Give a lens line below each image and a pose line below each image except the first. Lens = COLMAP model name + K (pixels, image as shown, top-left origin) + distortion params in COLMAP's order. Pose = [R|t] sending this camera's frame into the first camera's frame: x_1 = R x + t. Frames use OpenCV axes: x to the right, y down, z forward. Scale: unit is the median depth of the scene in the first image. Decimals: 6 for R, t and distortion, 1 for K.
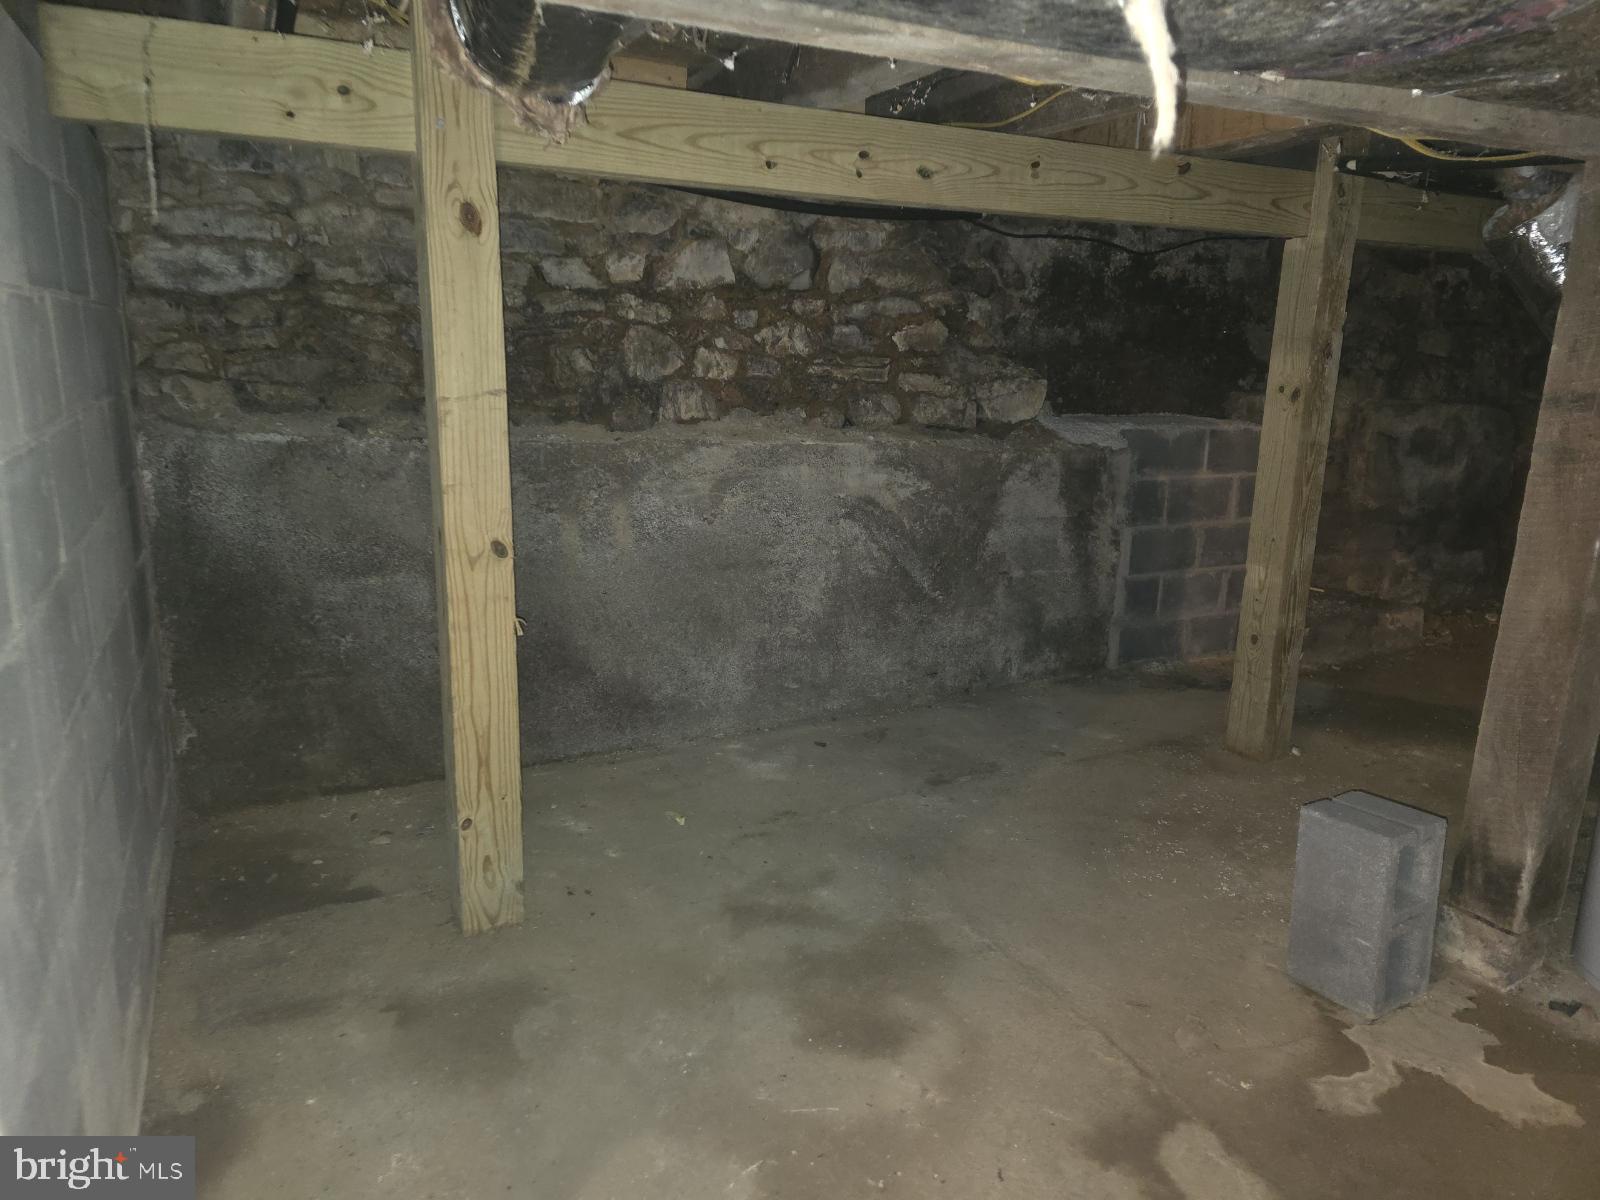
lens RADIAL K [[1062.9, 0, 800.0], [0, 1062.9, 600.0], [0, 0, 1]] dist [0.061762, -0.056978]
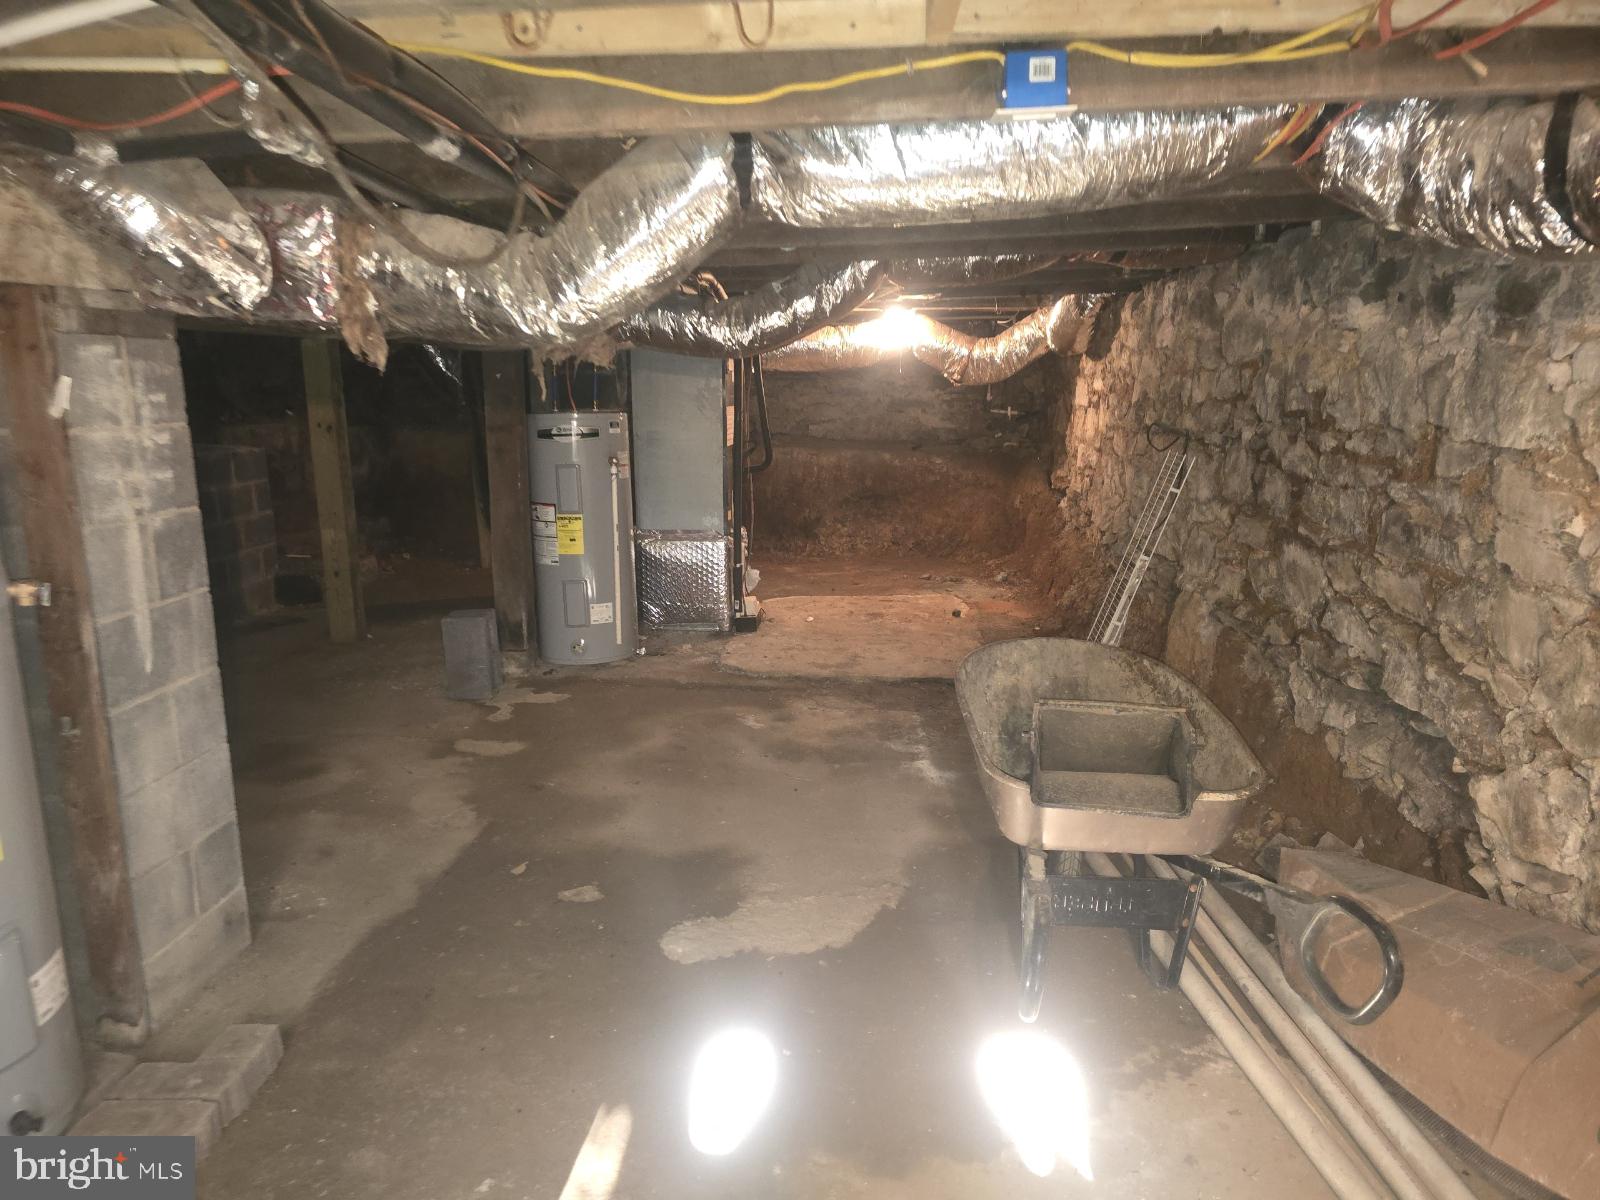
lens RADIAL K [[1062.9, 0, 800.0], [0, 1062.9, 600.0], [0, 0, 1]] dist [0.061762, -0.056978]
pose [[0.497233, -0.195743, 0.845248, -0.527852], [0.204778, 0.973171, 0.104903, 0.040550], [-0.843105, 0.120927, 0.523976, -0.398331]]
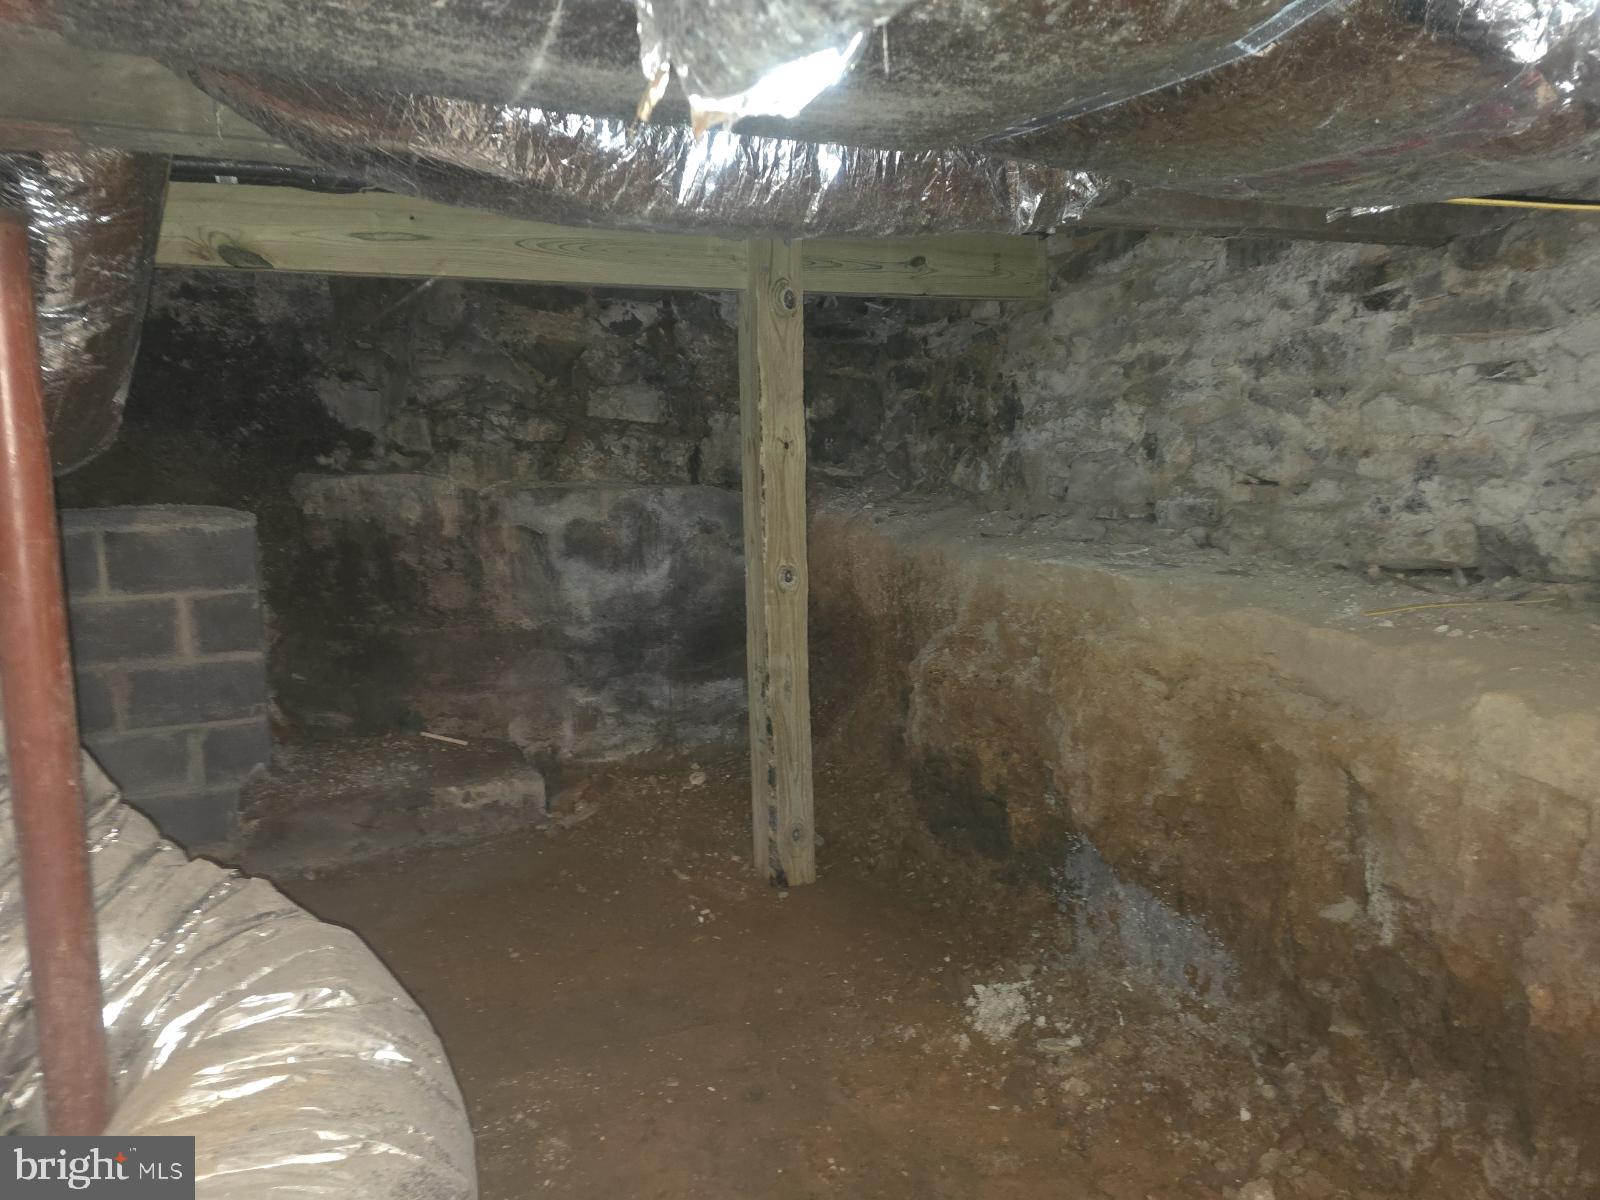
lens RADIAL K [[1067.8, 0, 794.3], [0, 1067.8, 592.8], [0, 0, 1]] dist [0.071723, -0.065331]
pose [[0.998738, -0.012308, -0.048689, 0.913541], [0.009180, 0.997910, -0.063959, -0.075683], [0.049374, 0.063431, 0.996764, 0.349630]]
